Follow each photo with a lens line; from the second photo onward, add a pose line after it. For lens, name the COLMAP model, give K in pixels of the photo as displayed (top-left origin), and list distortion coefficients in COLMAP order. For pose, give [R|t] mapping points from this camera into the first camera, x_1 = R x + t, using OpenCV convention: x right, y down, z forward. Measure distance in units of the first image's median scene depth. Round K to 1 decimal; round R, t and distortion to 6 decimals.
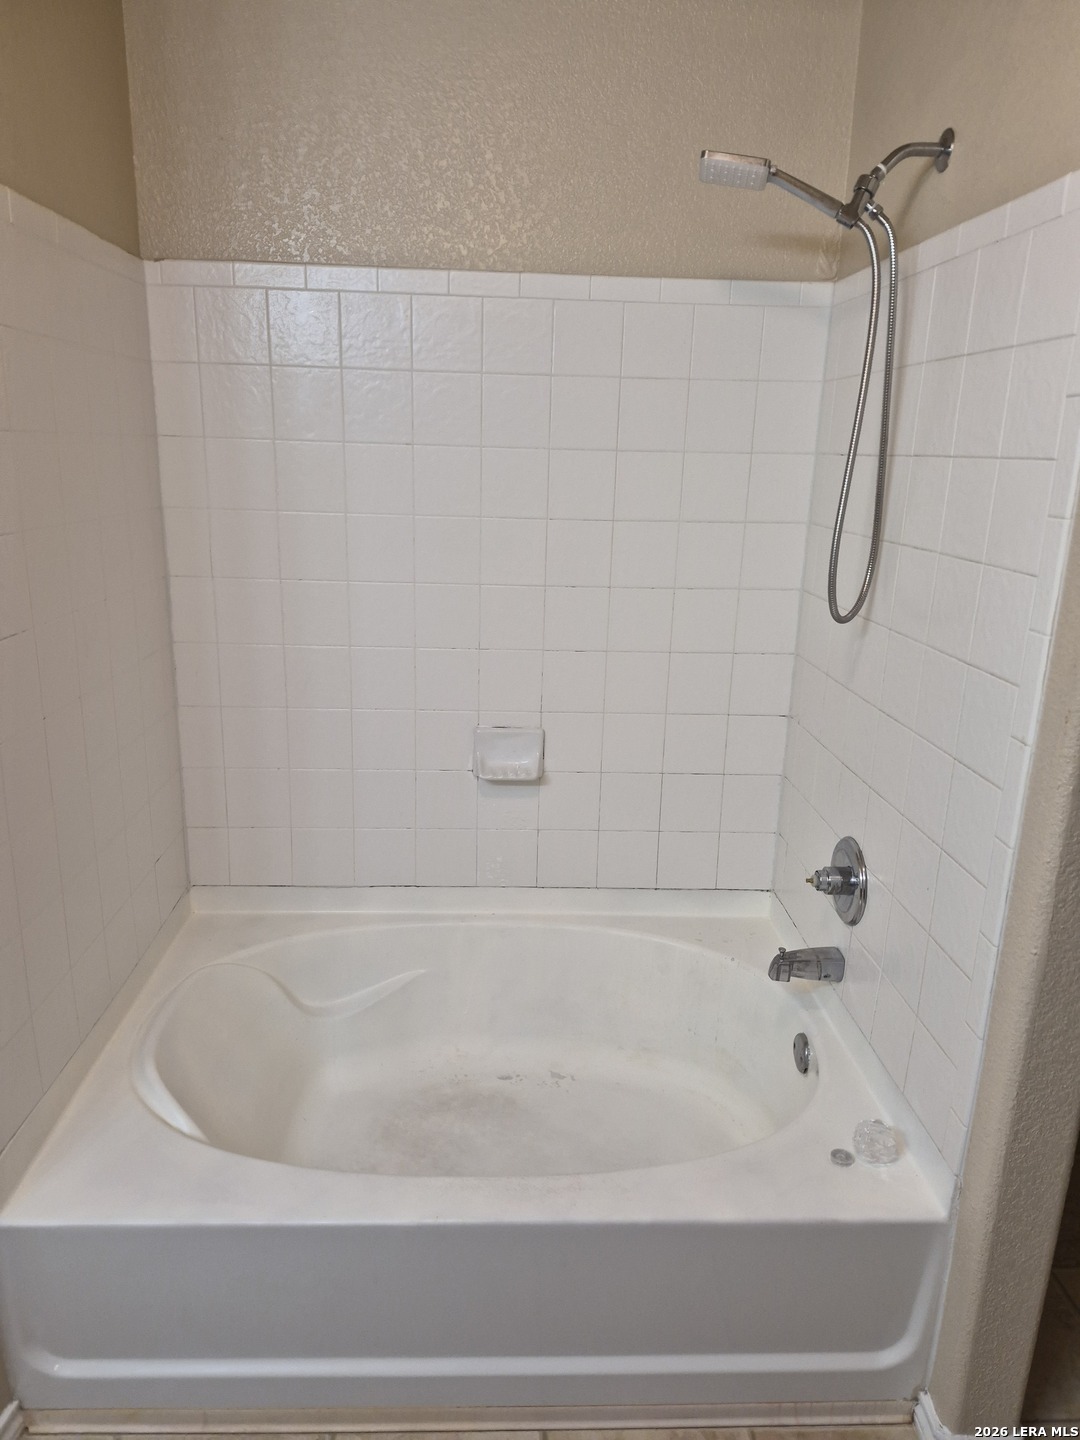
lens RADIAL K [[1001.8, 0, 532.8], [0, 1001.8, 727.3], [0, 0, 1]] dist [0.011070, 0.001155]
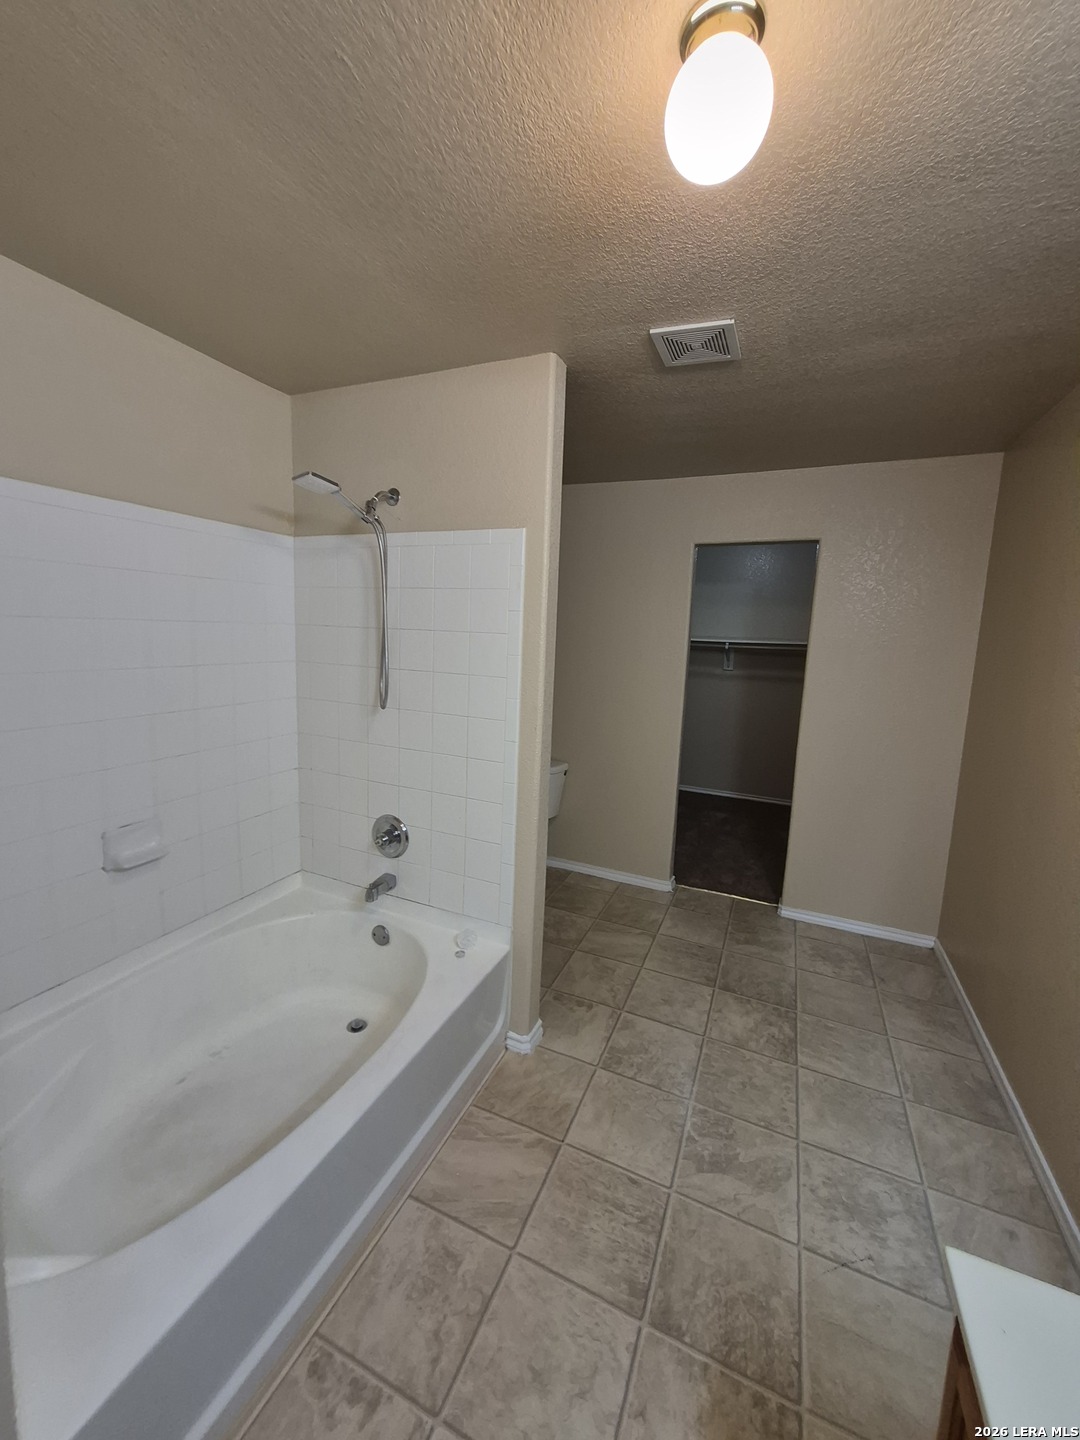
lens RADIAL K [[563.7, 0, 539.6], [0, 563.7, 710.5], [0, 0, 1]] dist [0.008269, -0.000798]
pose [[0.430020, -0.131669, 0.893166, -0.489528], [0.216599, 0.975460, 0.039518, -0.066172], [-0.876452, 0.176466, 0.447987, 0.177481]]
